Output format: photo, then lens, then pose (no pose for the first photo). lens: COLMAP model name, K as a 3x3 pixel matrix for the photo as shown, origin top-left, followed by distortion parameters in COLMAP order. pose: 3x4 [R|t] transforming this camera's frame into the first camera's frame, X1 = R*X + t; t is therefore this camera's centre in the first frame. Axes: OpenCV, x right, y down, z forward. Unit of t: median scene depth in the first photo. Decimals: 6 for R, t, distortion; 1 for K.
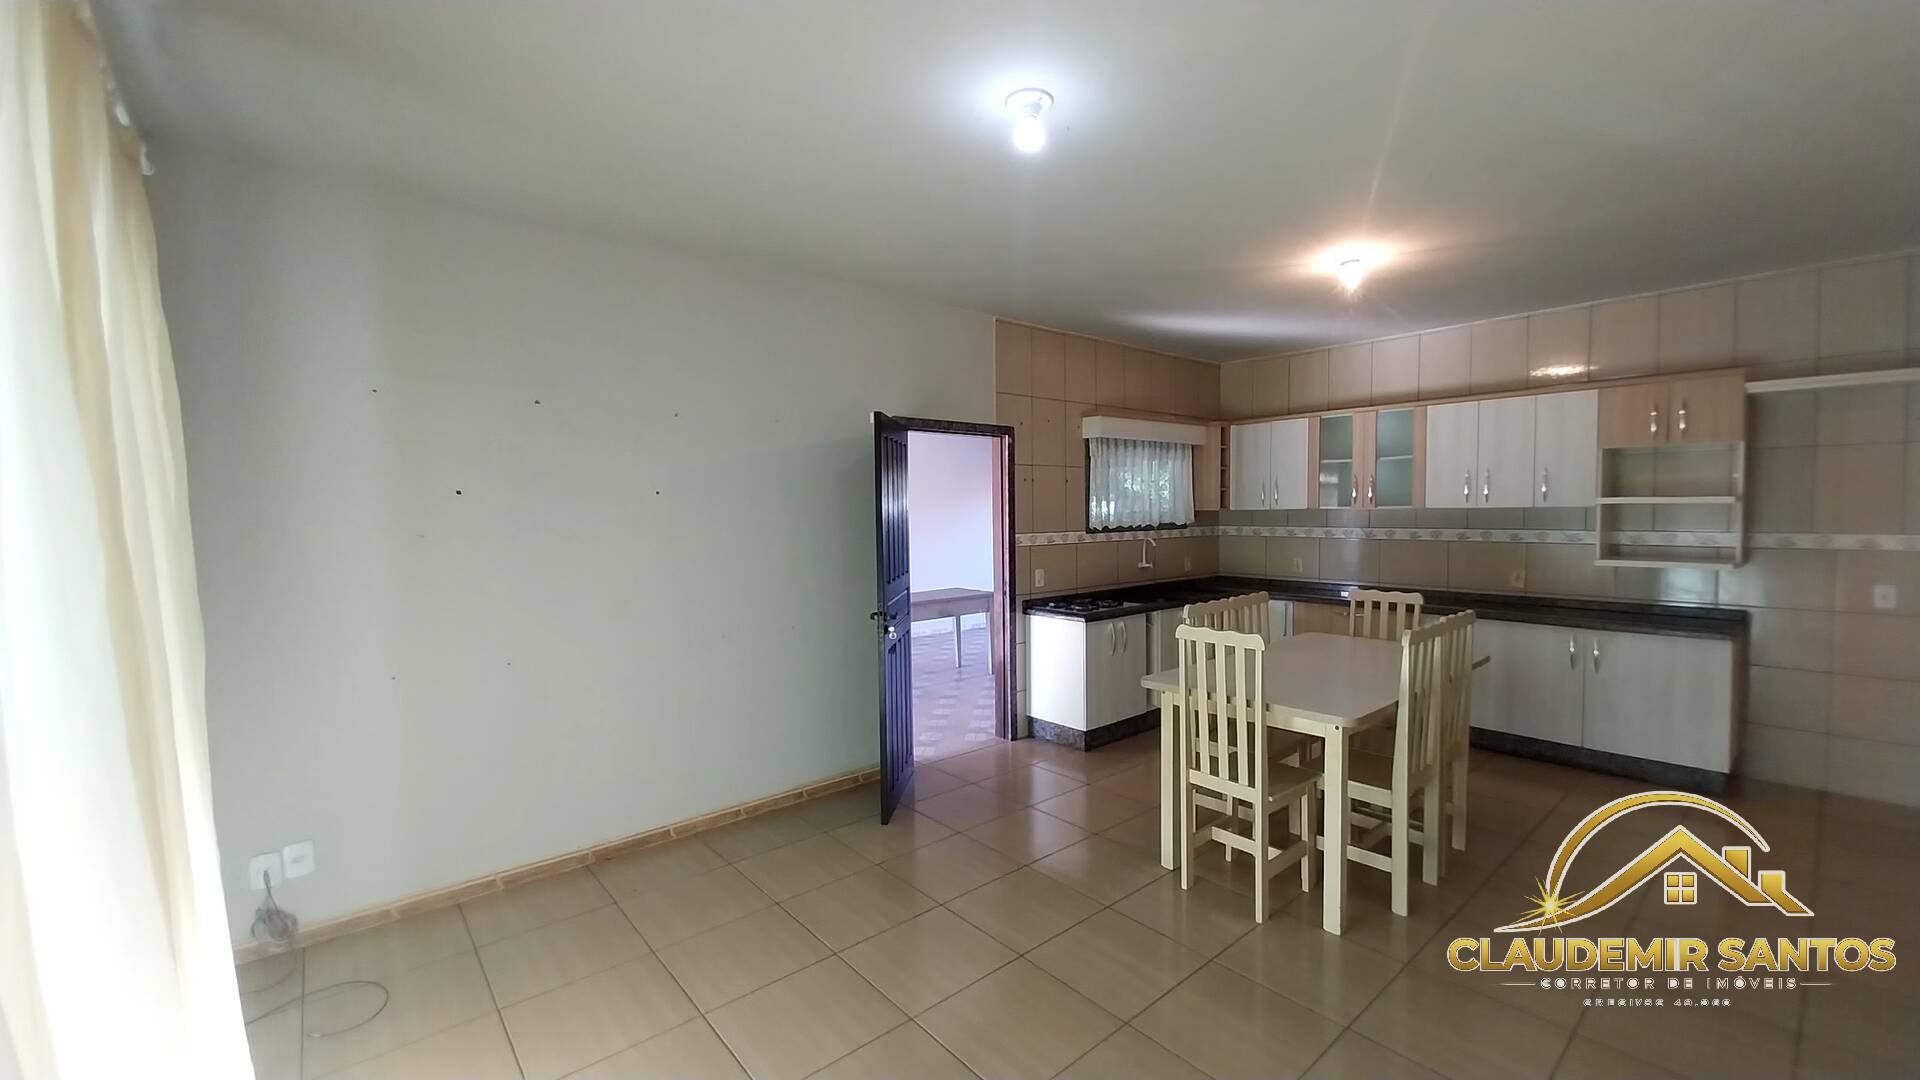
lens RADIAL K [[756.6, 0, 1007.1], [0, 756.6, 539.8], [0, 0, 1]] dist [0.016389, -0.011401]
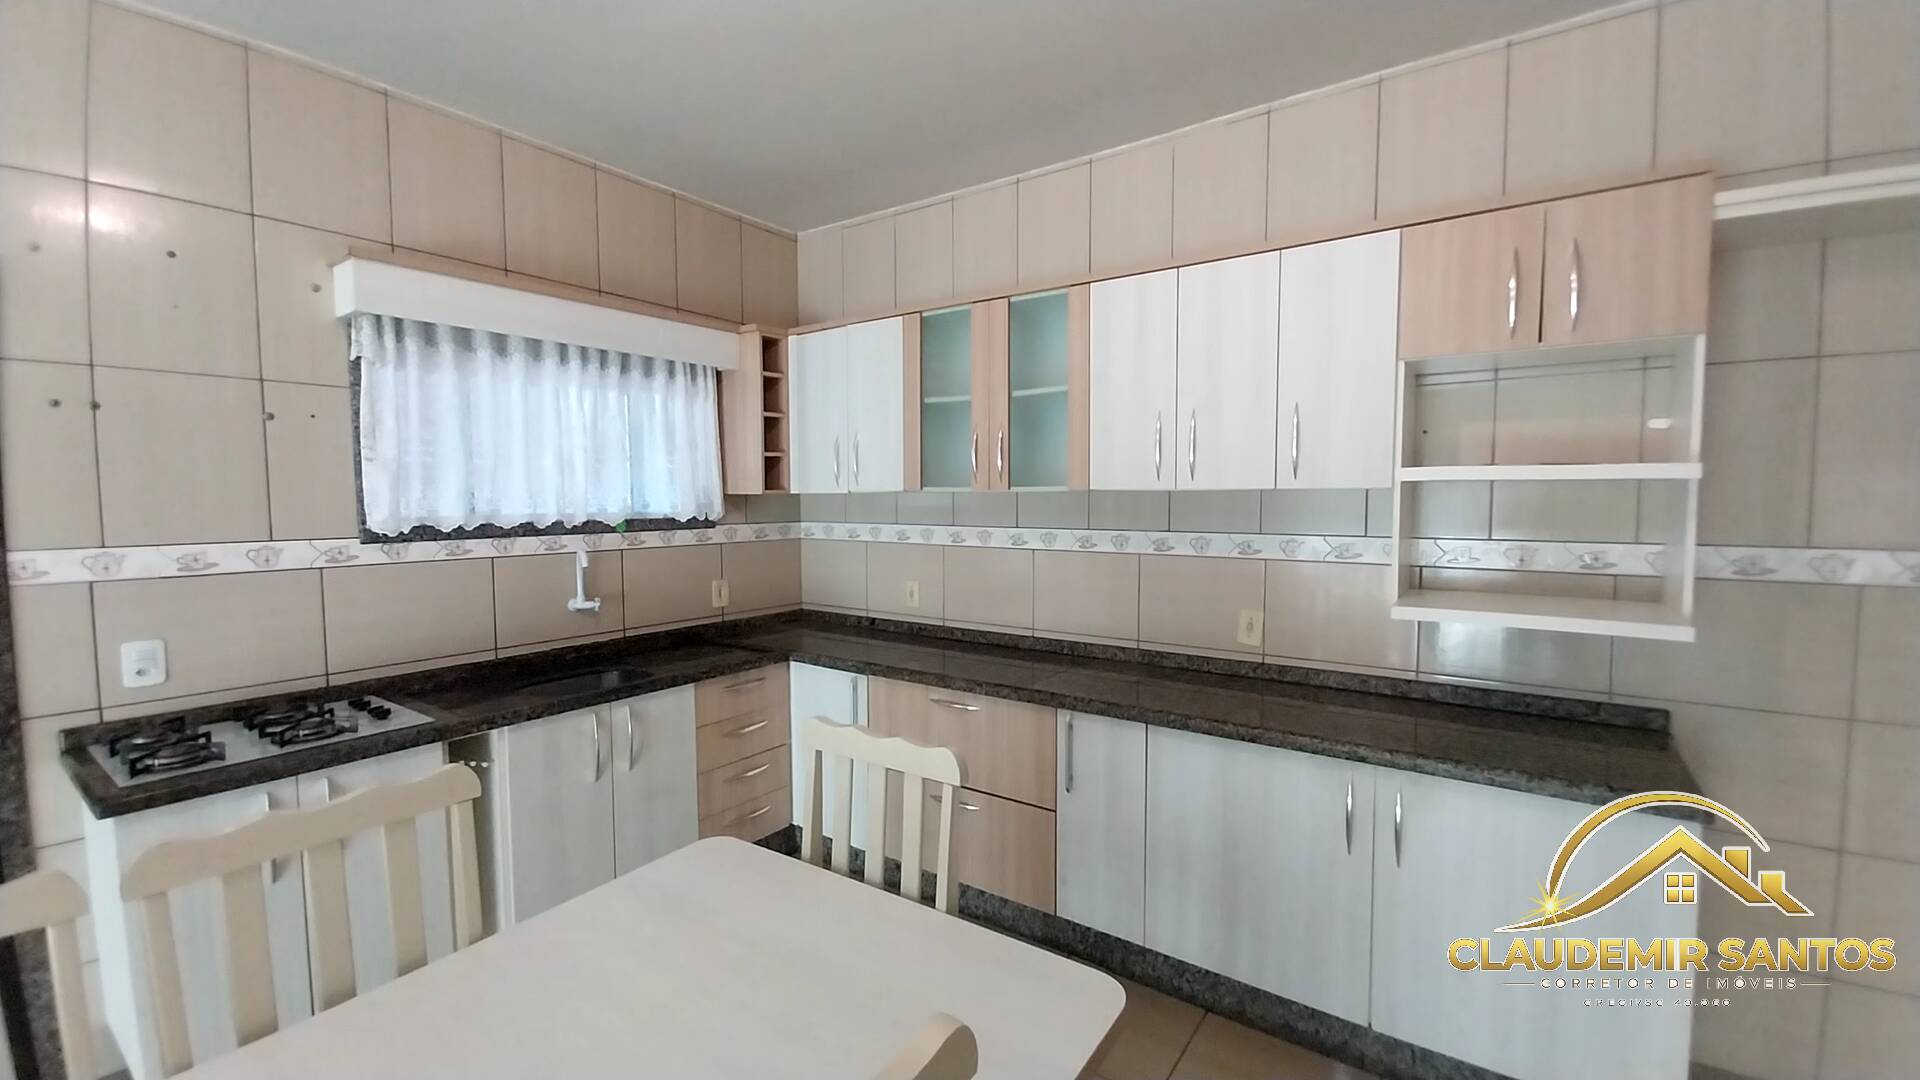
lens RADIAL K [[756.6, 0, 1007.1], [0, 756.6, 539.8], [0, 0, 1]] dist [0.016389, -0.011401]
pose [[0.969157, -0.006001, 0.246370, 0.388917], [0.002477, 0.999890, 0.014612, -0.017463], [-0.246431, -0.013551, 0.969066, 0.548992]]
